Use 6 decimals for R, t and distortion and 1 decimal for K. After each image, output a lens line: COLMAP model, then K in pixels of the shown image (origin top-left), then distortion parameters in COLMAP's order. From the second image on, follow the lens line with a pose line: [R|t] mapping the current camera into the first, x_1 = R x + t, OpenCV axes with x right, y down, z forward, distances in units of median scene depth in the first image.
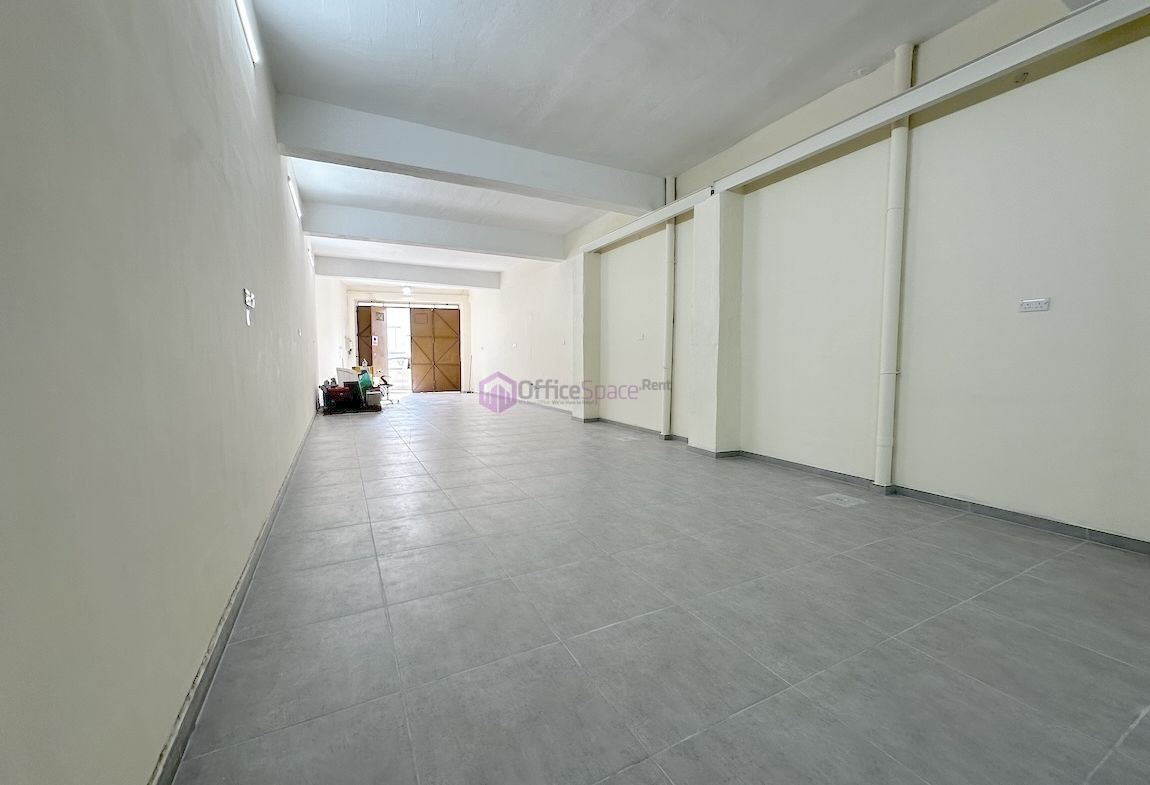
lens RADIAL K [[457.3, 0, 577.0], [0, 457.3, 396.8], [0, 0, 1]] dist [0.000909, 0.000016]
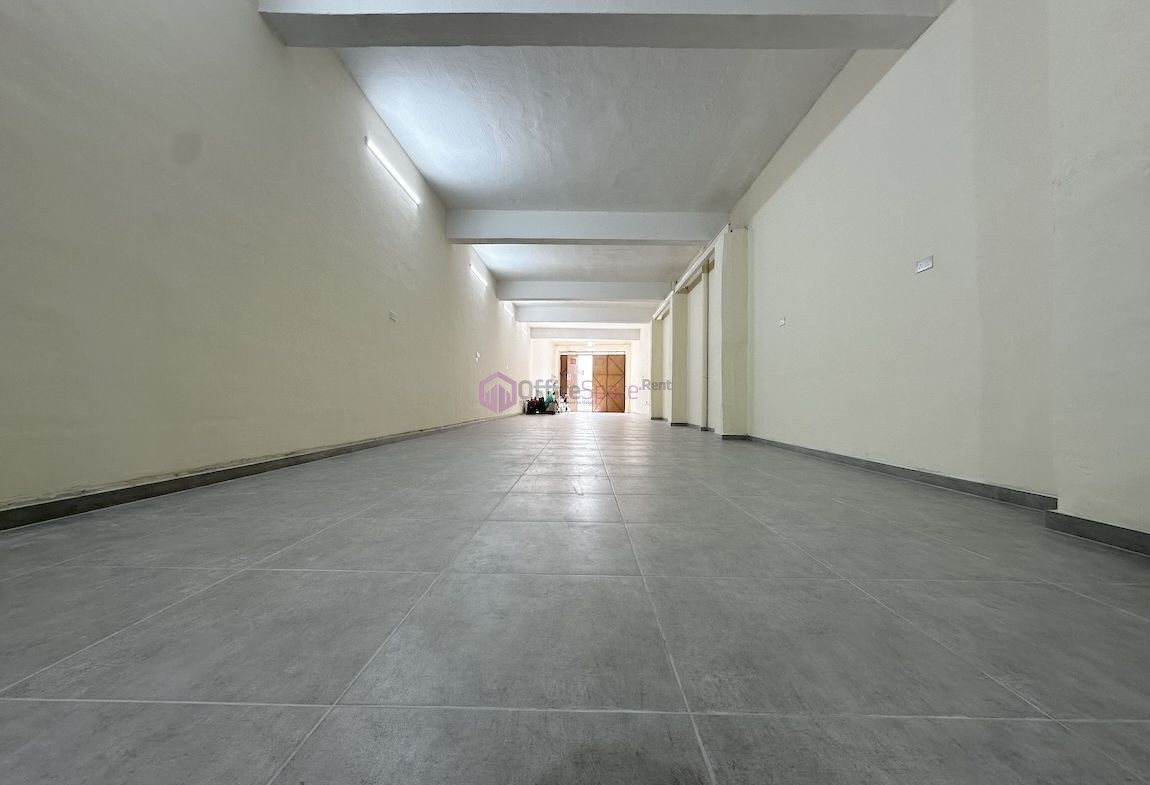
lens RADIAL K [[457.3, 0, 573.3], [0, 457.3, 394.8], [0, 0, 1]] dist [0.000909, 0.000016]
pose [[0.883775, 0.000845, -0.467911, 0.266566], [-0.048773, 0.994717, -0.090324, 0.067268], [0.465363, 0.102648, 0.879148, -0.300594]]
